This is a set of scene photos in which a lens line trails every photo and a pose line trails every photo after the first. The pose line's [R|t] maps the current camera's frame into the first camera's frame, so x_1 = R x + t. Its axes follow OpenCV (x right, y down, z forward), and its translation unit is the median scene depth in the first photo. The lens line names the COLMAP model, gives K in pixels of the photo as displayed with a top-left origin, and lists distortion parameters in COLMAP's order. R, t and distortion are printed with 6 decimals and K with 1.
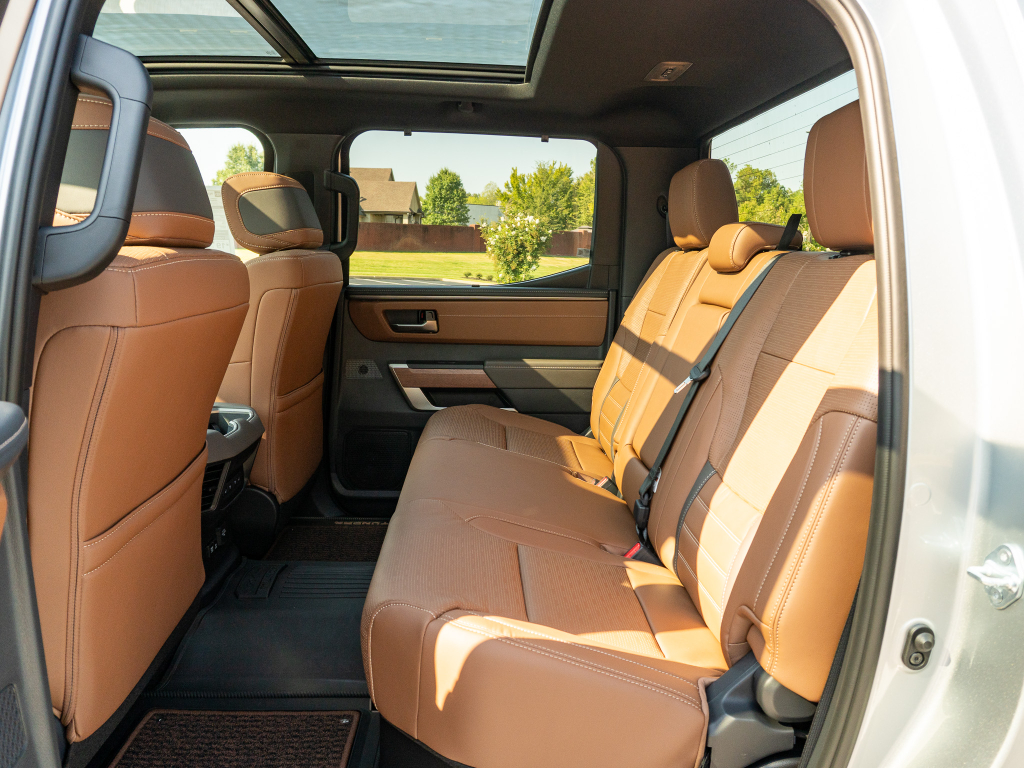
lens RADIAL K [[803.5, 0, 512.0], [0, 803.5, 384.0], [0, 0, 1]] dist [-0.006167, -0.000913]
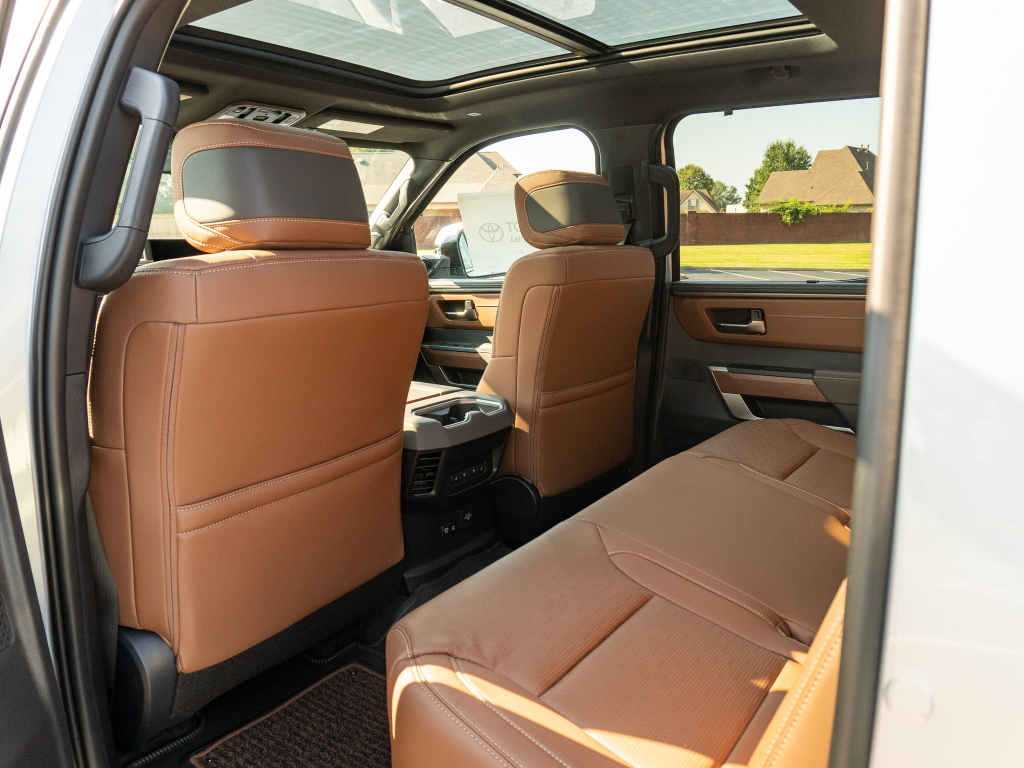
lens RADIAL K [[768.7, 0, 517.6], [0, 768.7, 385.4], [0, 0, 1]] dist [-0.008845, -0.006905]
pose [[0.802271, 0.079178, -0.591686, 0.214214], [-0.069526, 0.996813, 0.039121, -0.023947], [0.592898, 0.009752, 0.805219, 0.168238]]
